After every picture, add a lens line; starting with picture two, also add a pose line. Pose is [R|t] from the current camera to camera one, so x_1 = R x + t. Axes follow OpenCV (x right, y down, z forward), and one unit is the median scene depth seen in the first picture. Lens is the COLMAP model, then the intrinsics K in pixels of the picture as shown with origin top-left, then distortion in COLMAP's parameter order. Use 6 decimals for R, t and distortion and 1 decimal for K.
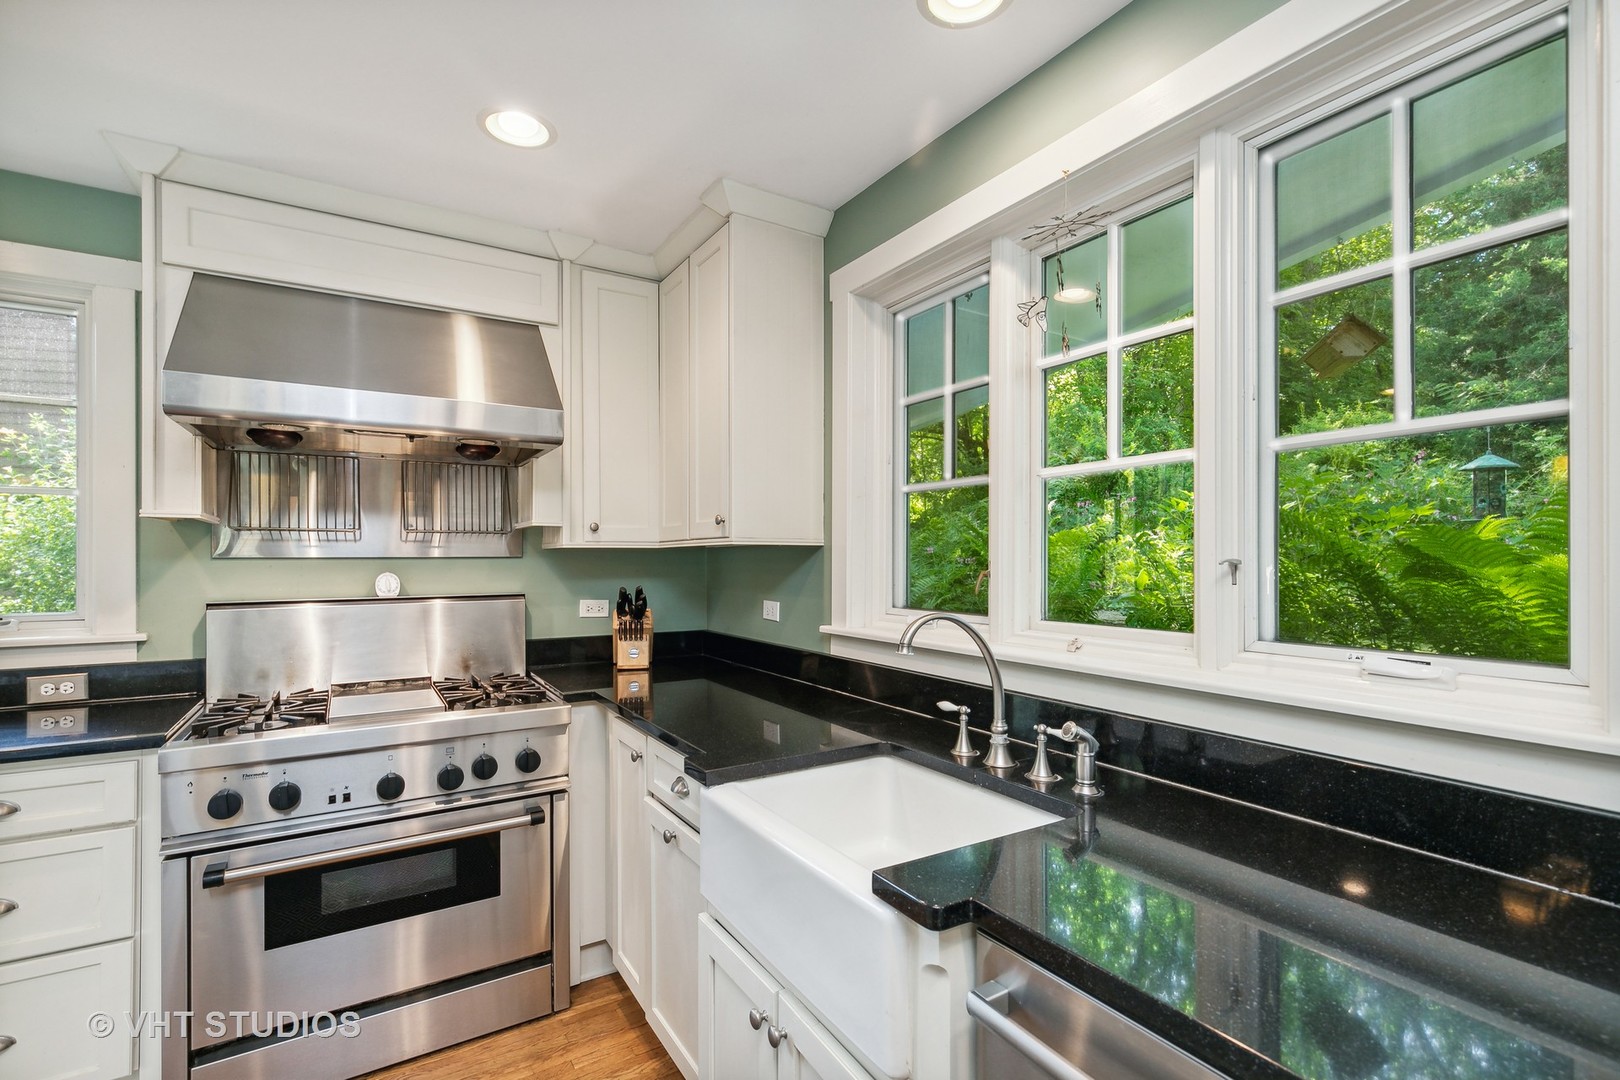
lens RADIAL K [[738.1, 0, 803.8], [0, 738.1, 550.8], [0, 0, 1]] dist [0.019953, -0.000287]
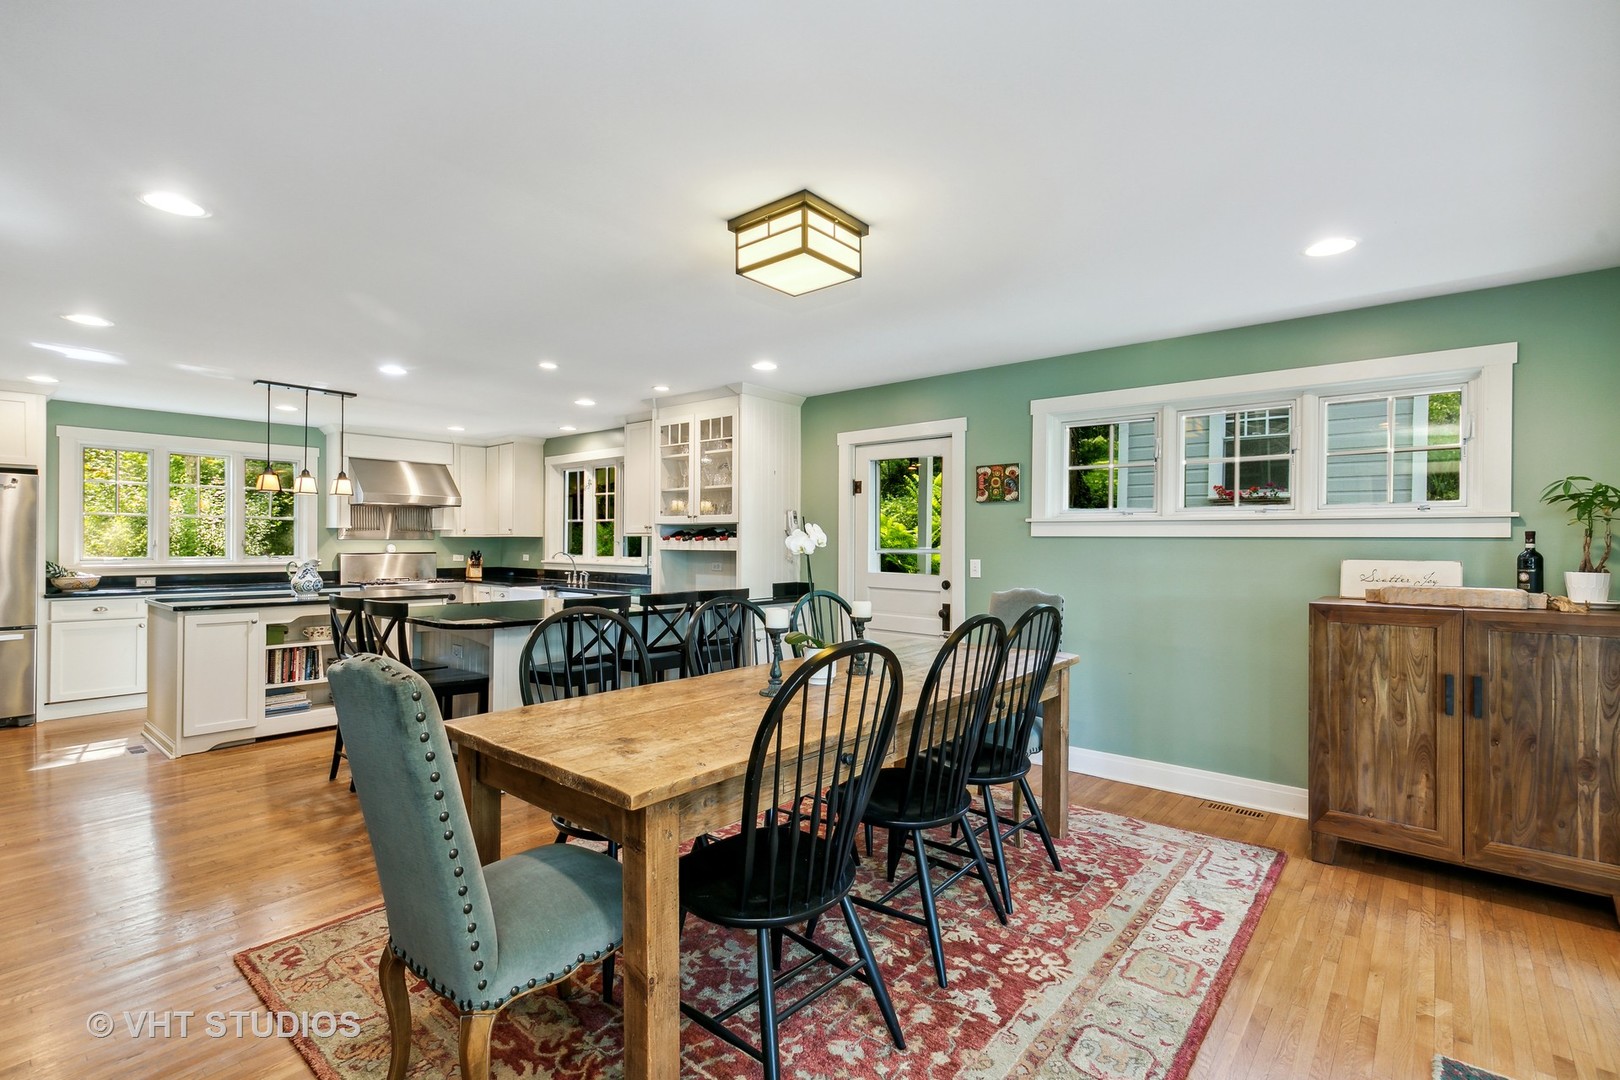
lens RADIAL K [[738.1, 0, 798.0], [0, 738.1, 544.2], [0, 0, 1]] dist [0.019953, -0.000287]
pose [[0.951487, 0.005551, 0.307639, 0.100502], [-0.009148, 0.999906, 0.010252, -0.020032], [-0.307553, -0.012569, 0.951448, -2.618753]]
